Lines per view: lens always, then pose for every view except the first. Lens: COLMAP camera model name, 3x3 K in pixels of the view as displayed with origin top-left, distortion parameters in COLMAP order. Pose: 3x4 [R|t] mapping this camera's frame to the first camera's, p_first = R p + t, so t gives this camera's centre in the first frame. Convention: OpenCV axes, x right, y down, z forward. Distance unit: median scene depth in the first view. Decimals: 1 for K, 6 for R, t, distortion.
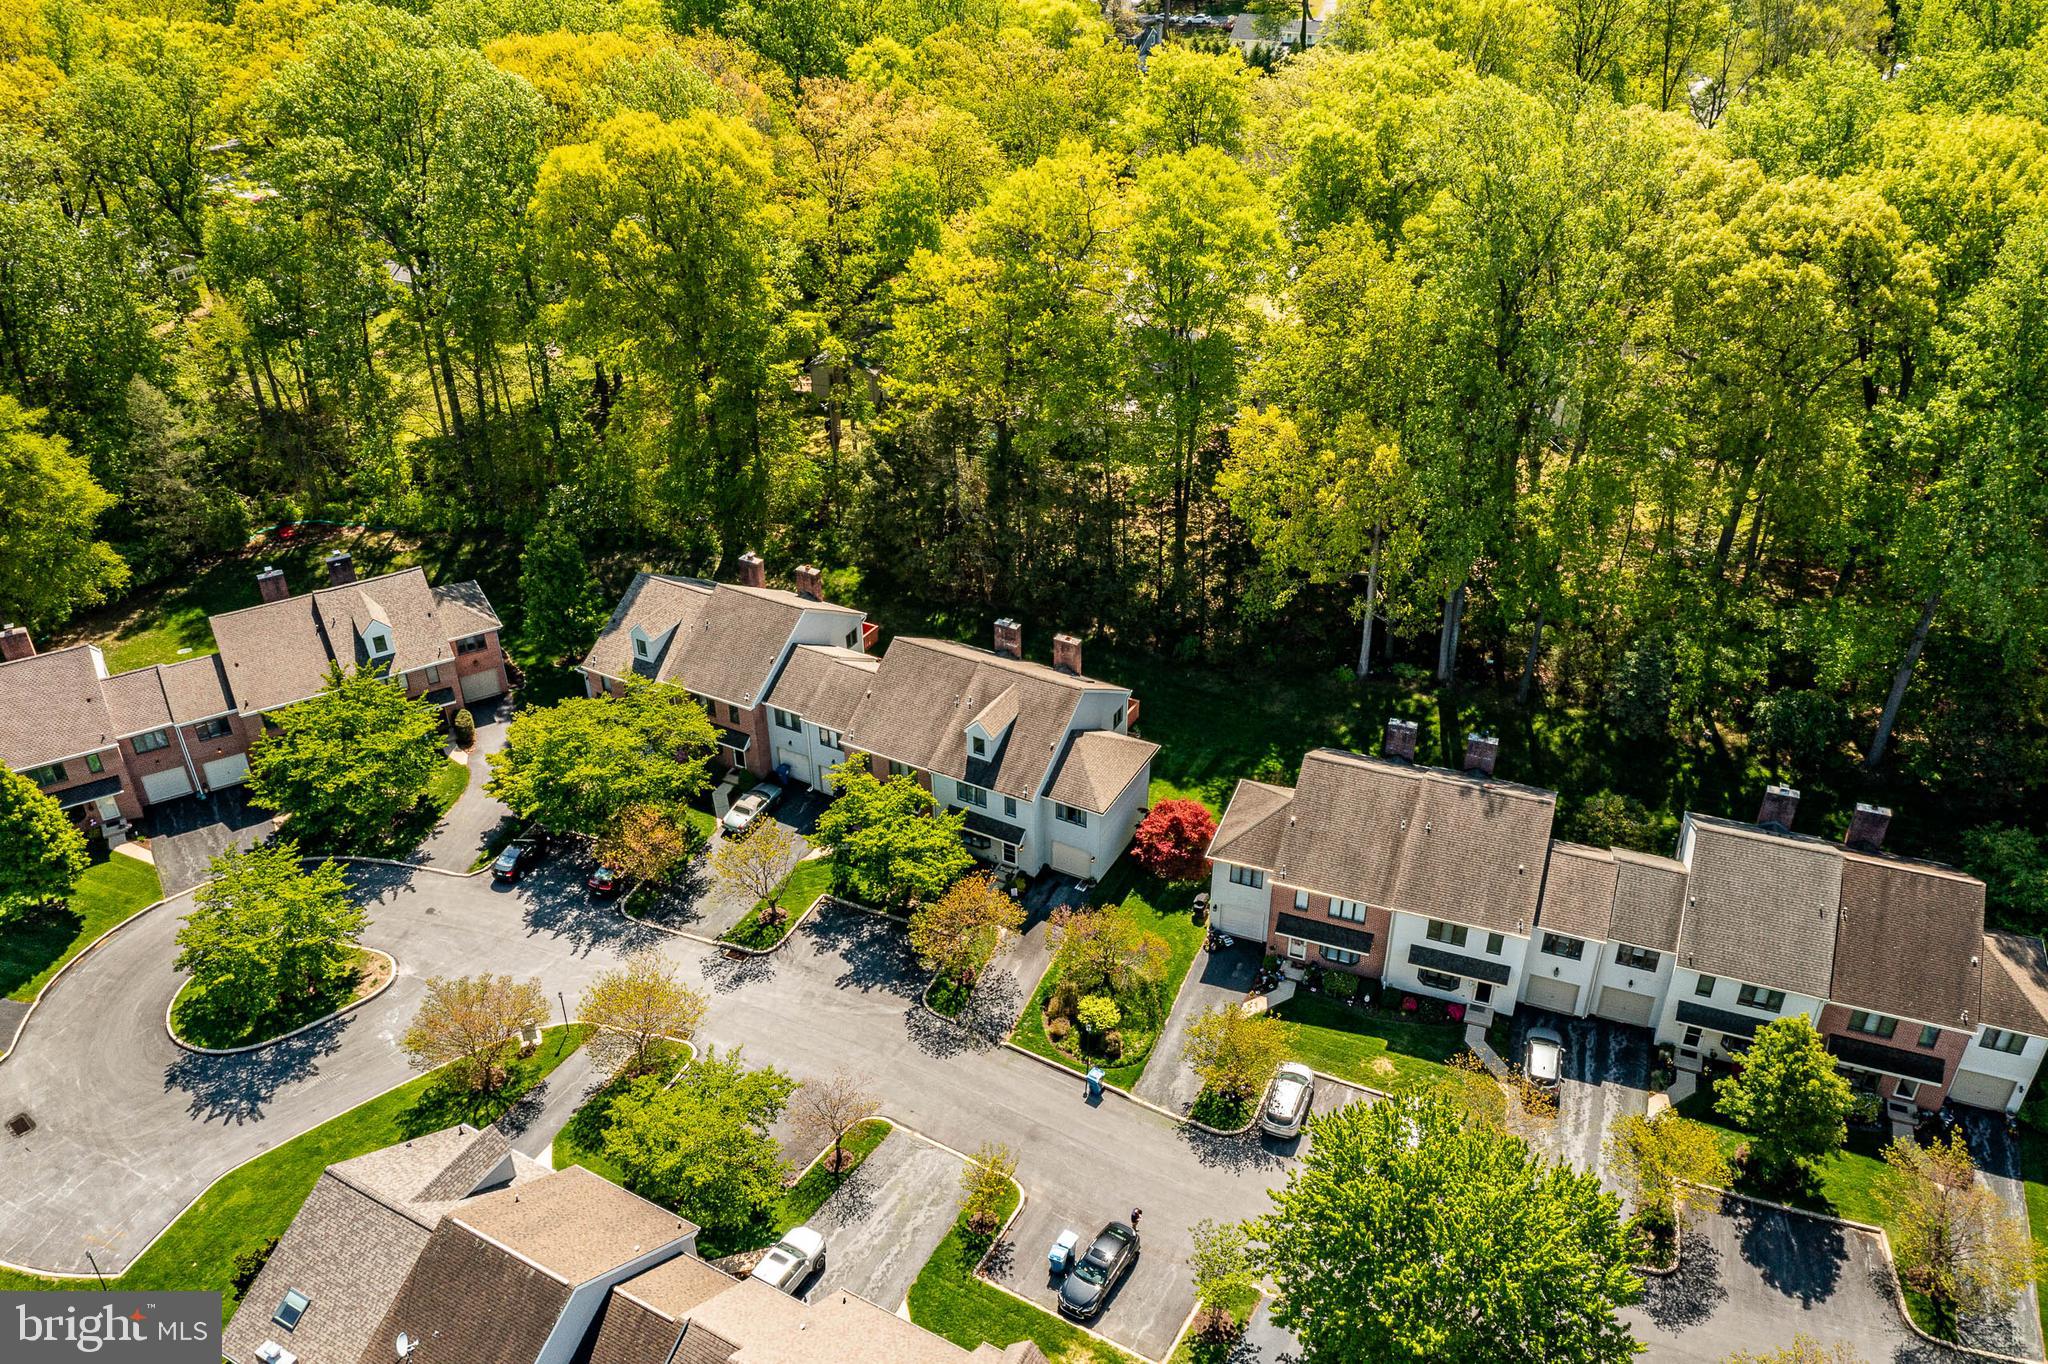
lens RADIAL K [[1635.5, 0, 1040.2], [0, 1635.5, 714.1], [0, 0, 1]] dist [0.001181, -0.005548]
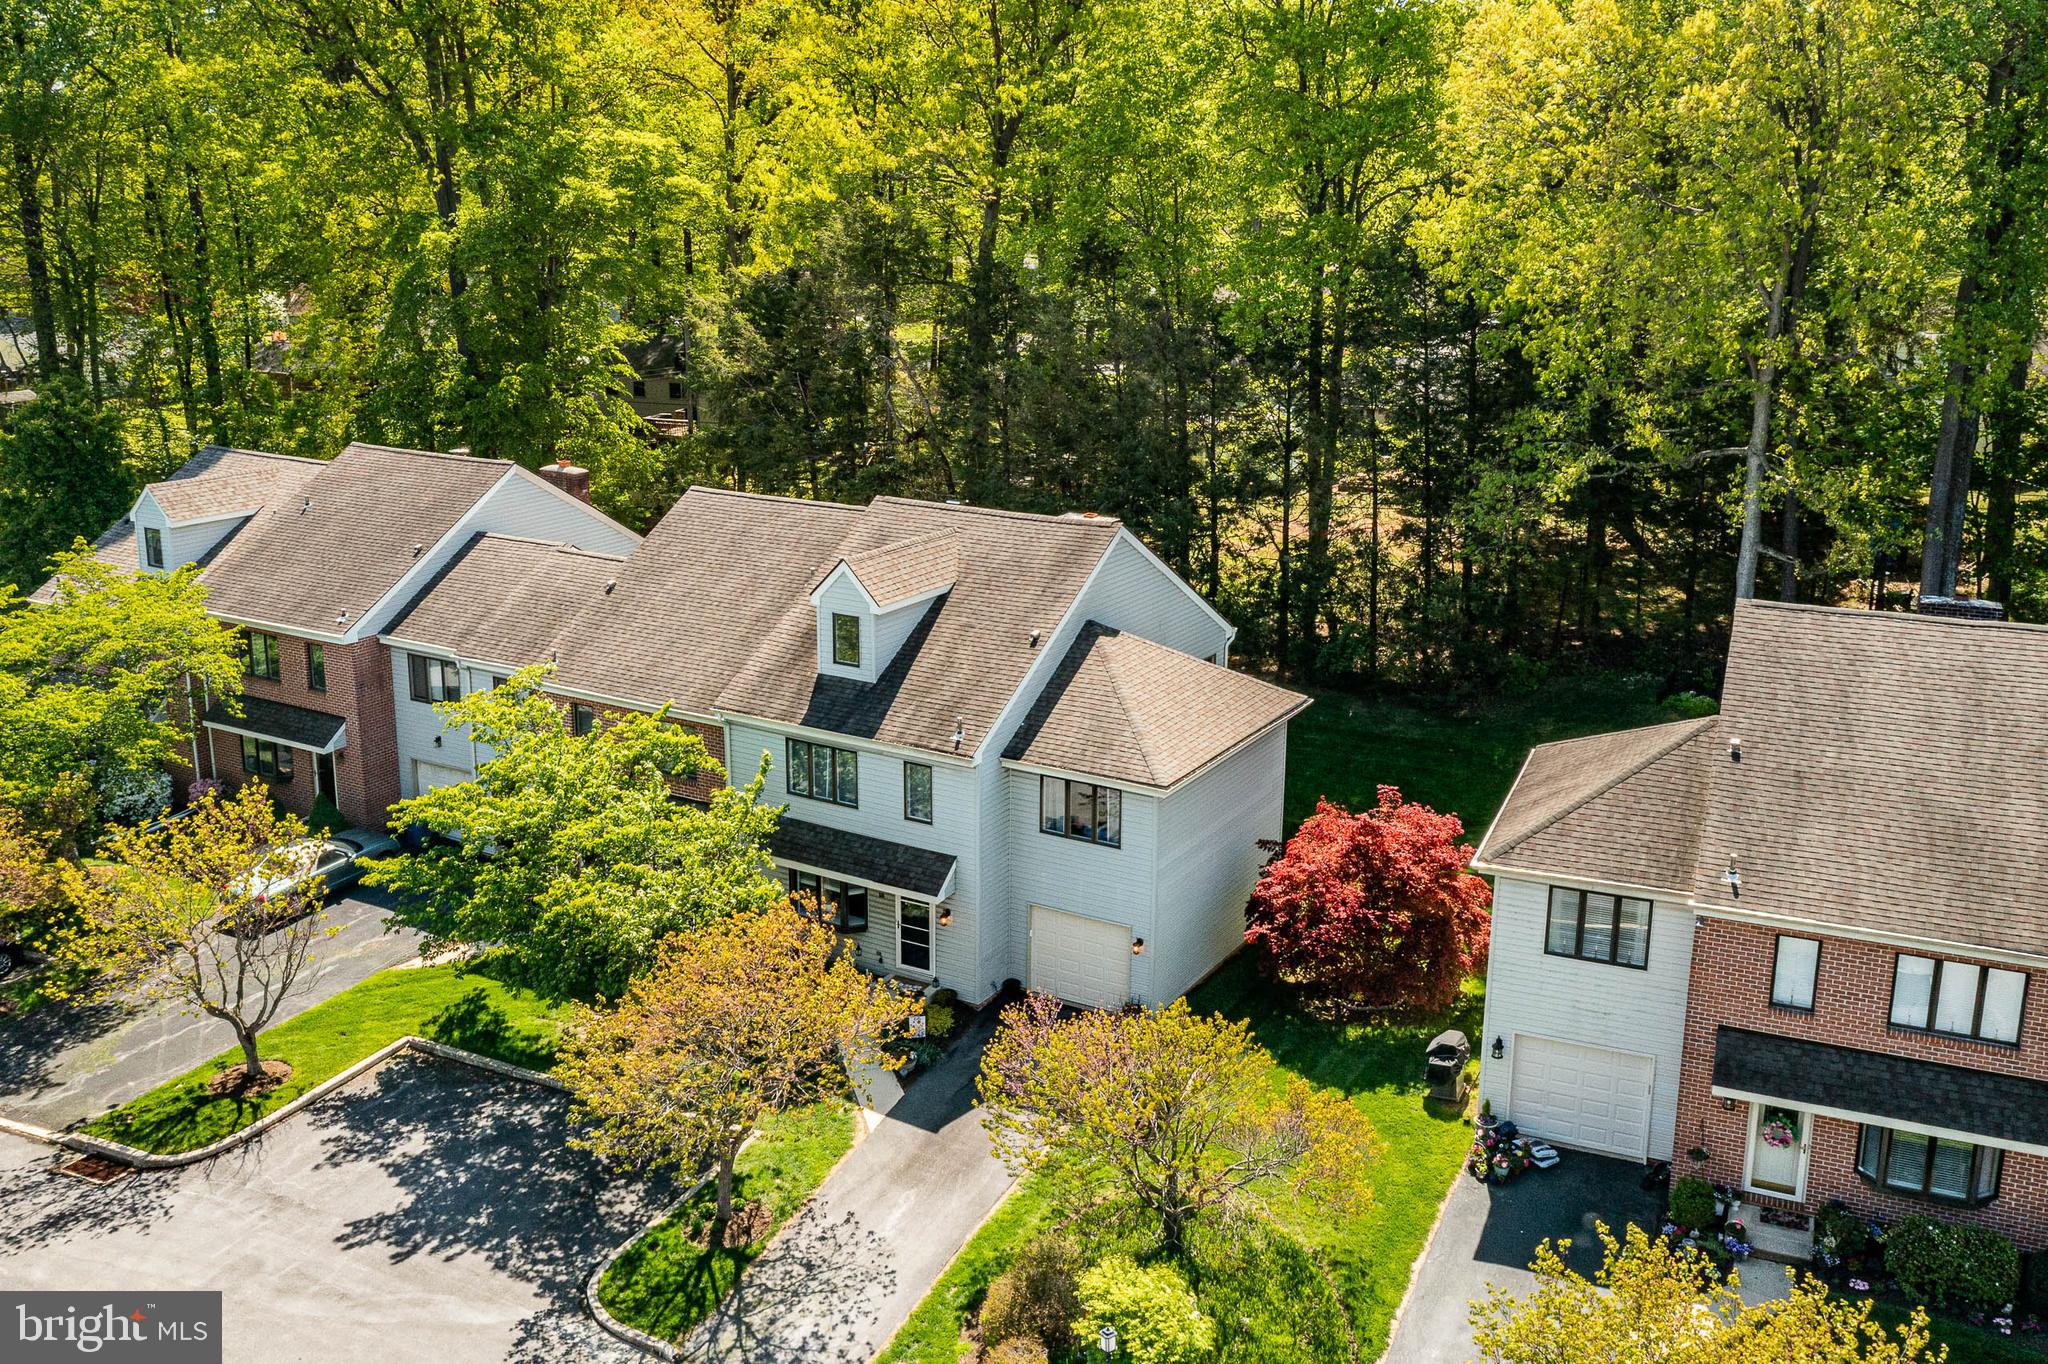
lens RADIAL K [[1895.6, 0, 1028.5], [0, 1895.6, 591.3], [0, 0, 1]] dist [-0.013769, 0.065858]
pose [[0.998964, 0.021039, -0.040360, 0.023407], [-0.033644, 0.938562, -0.343466, 0.160880], [0.030654, 0.344468, 0.938297, 0.576626]]
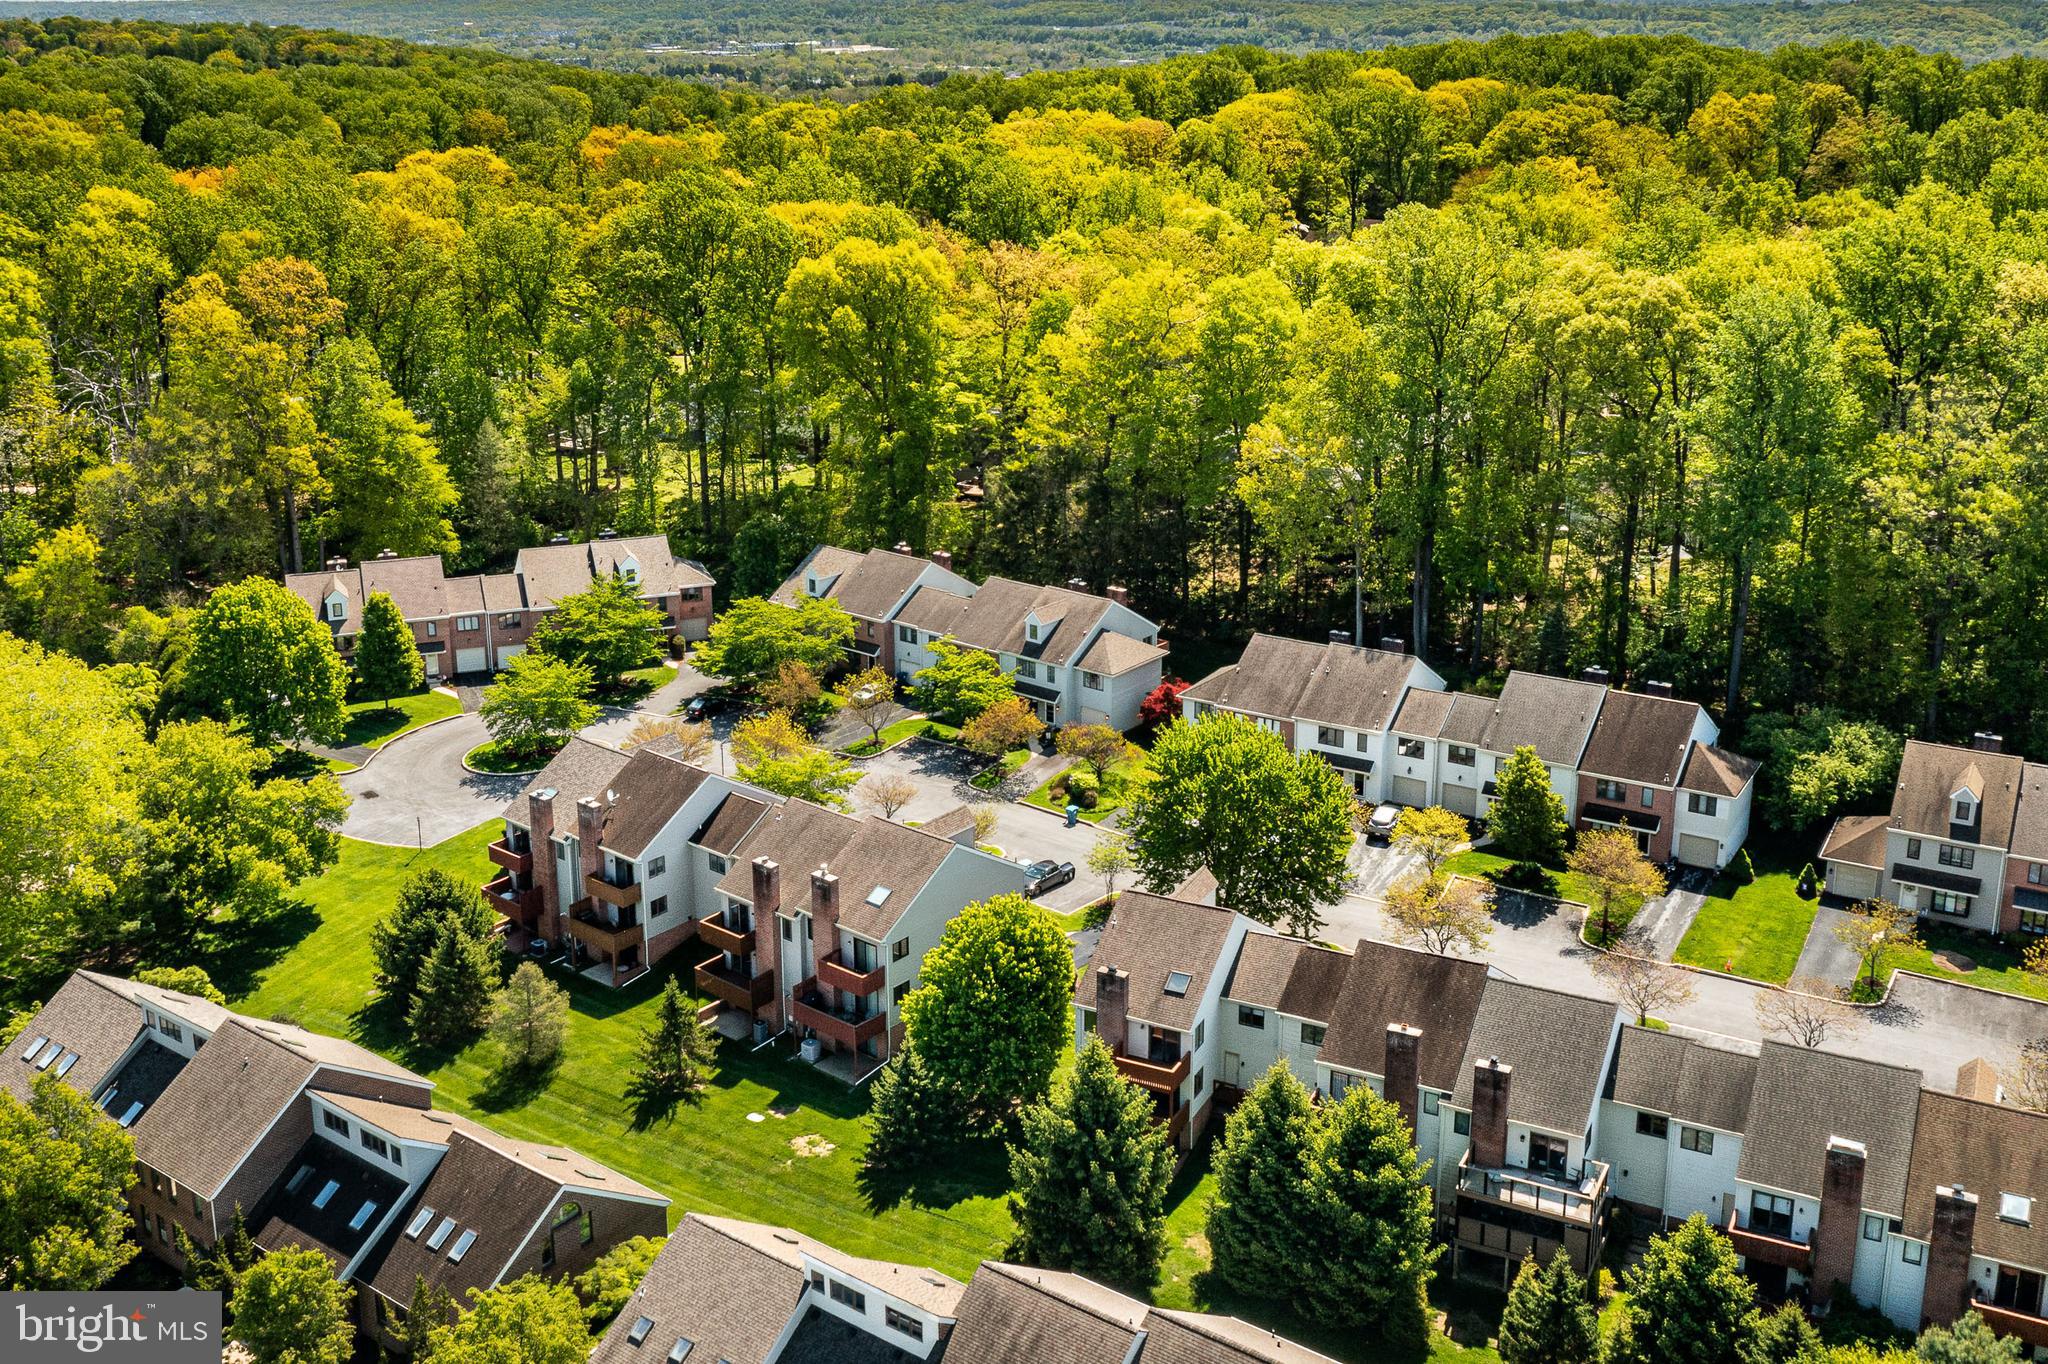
lens RADIAL K [[2082.2, 0, 1023.0], [0, 2082.2, 527.6], [0, 0, 1]] dist [-0.020613, -0.012546]
pose [[0.982648, 0.048743, -0.178961, 0.266881], [-0.103127, 0.945547, -0.308717, 0.484115], [0.154168, 0.321815, 0.934166, -0.688089]]
